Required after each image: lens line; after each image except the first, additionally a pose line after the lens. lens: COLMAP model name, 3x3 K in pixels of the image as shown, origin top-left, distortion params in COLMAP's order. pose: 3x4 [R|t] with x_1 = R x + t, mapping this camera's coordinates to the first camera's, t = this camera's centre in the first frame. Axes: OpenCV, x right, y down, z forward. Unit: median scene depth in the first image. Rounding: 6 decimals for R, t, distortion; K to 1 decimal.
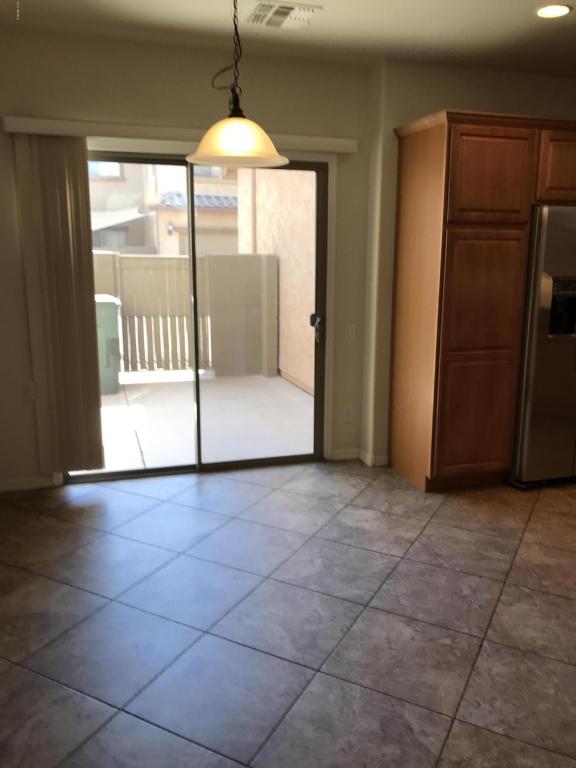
lens RADIAL K [[645.2, 0, 288.0], [0, 645.2, 384.0], [0, 0, 1]] dist [-0.008578, 0.052600]
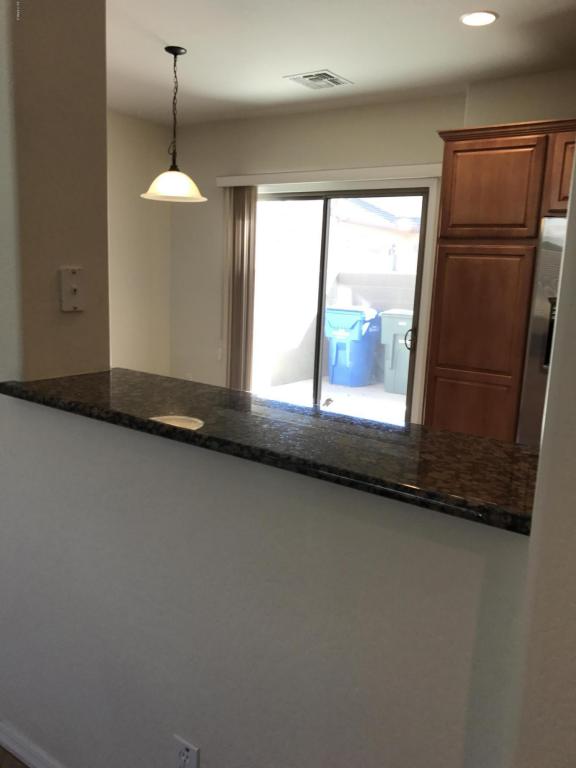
lens RADIAL K [[629.1, 0, 287.6], [0, 629.1, 367.7], [0, 0, 1]] dist [0.086256, -0.105470]
pose [[0.603224, 0.143214, -0.784609, 0.918879], [-0.198619, 0.979728, 0.026126, -0.028290], [0.772445, 0.140079, 0.619440, 0.220743]]
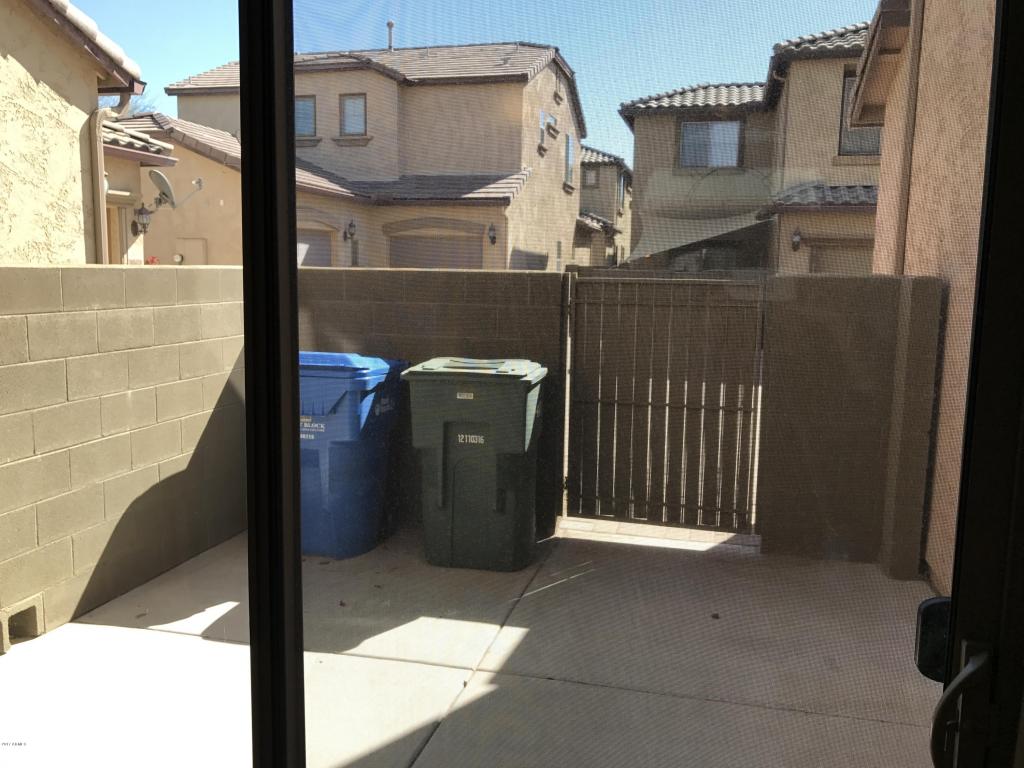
lens RADIAL K [[860.2, 0, 512.0], [0, 860.2, 384.0], [0, 0, 1]] dist [-0.008578, 0.052600]
pose [[0.855261, 0.073146, -0.513009, 0.074311], [-0.115712, 0.991948, -0.051475, -0.162731], [0.505113, 0.103386, 0.856839, 0.886475]]
